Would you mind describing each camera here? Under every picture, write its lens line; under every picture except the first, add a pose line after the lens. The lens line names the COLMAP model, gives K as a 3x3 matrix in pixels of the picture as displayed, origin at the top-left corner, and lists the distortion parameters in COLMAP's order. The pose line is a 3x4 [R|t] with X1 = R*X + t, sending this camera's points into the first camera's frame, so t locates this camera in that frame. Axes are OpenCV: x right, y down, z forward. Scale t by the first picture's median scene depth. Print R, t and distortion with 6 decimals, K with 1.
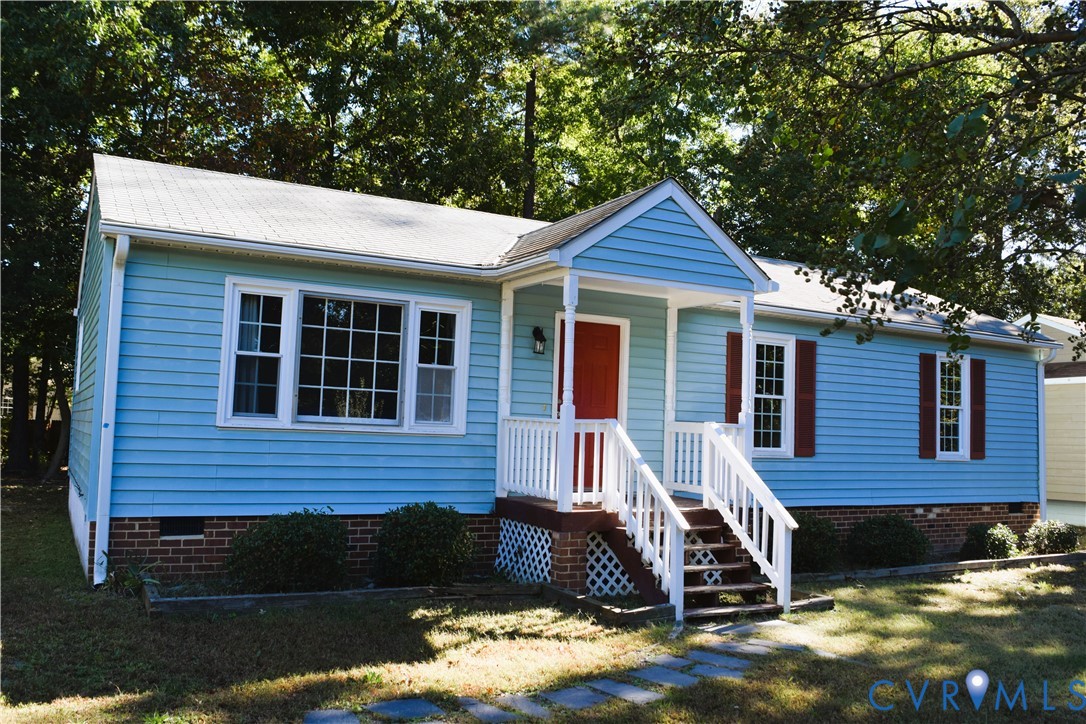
lens RADIAL K [[924.0, 0, 543.0], [0, 924.0, 362.0], [0, 0, 1]] dist [-0.093598, 0.002789]
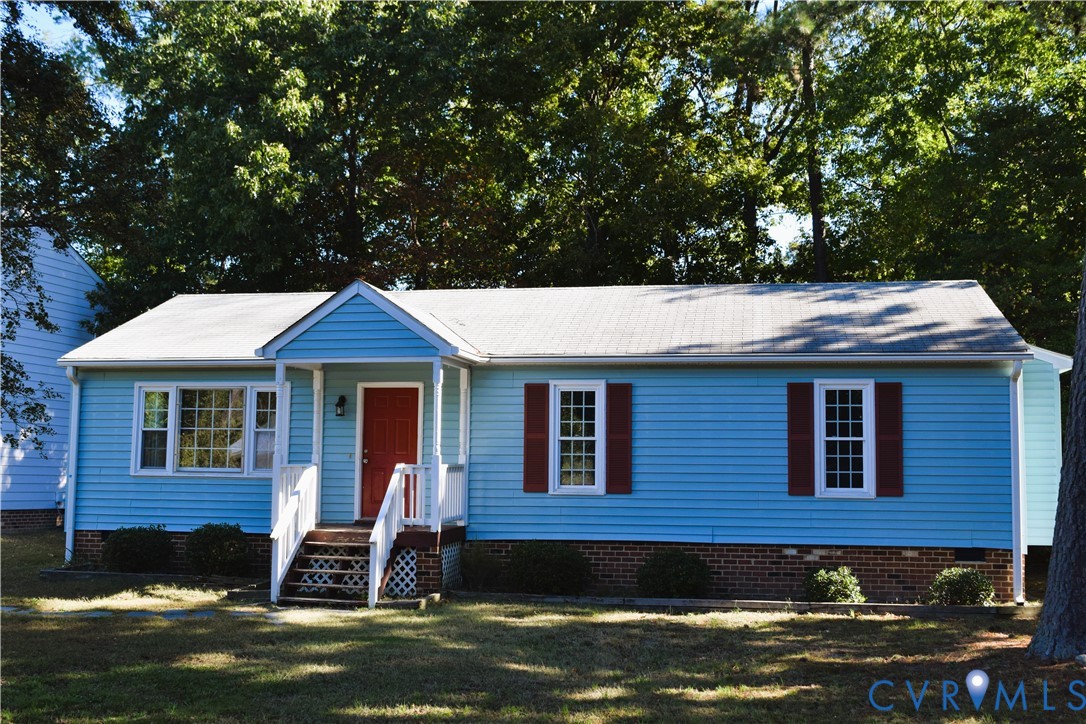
lens RADIAL K [[1172.6, 0, 543.0], [0, 1172.6, 362.0], [0, 0, 1]] dist [-0.072393, 0.004746]
pose [[0.776573, -0.086013, -0.624129, 1.242115], [0.062826, 0.996271, -0.059127, 0.030548], [0.626887, 0.006705, 0.779081, -0.126454]]
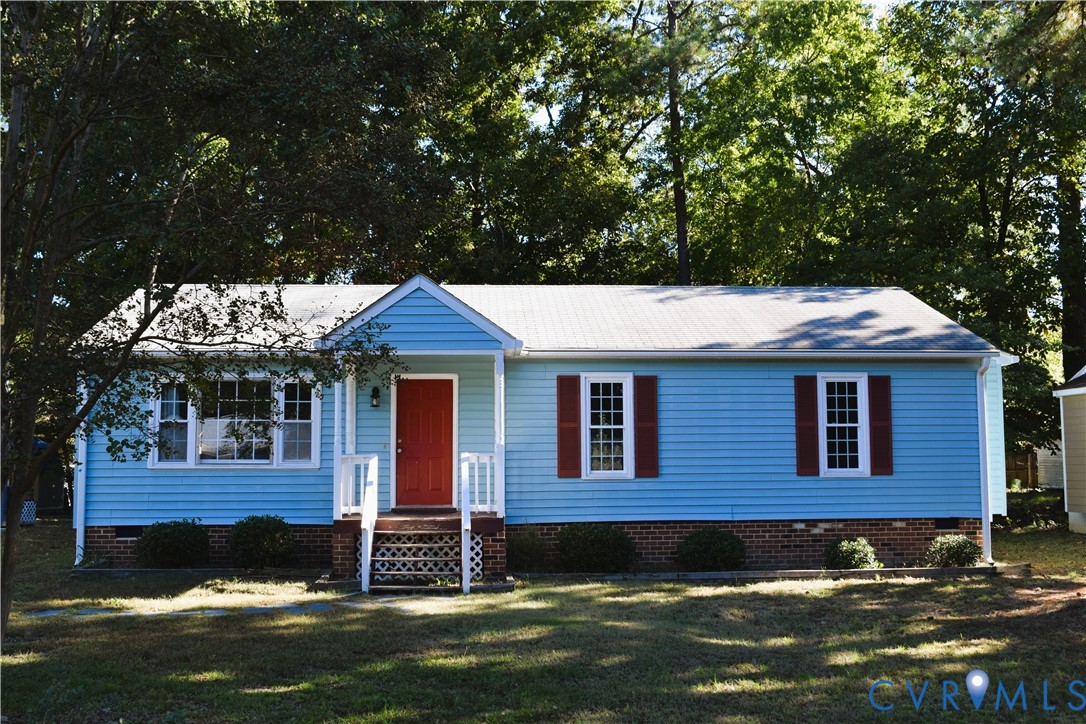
lens RADIAL K [[1094.4, 0, 543.0], [0, 1094.4, 362.0], [0, 0, 1]] dist [-0.079205, -0.000426]
pose [[0.904913, -0.077265, -0.418525, 0.867993], [0.067906, 0.996997, -0.037236, 0.001755], [0.420145, 0.005275, 0.907442, -0.341782]]
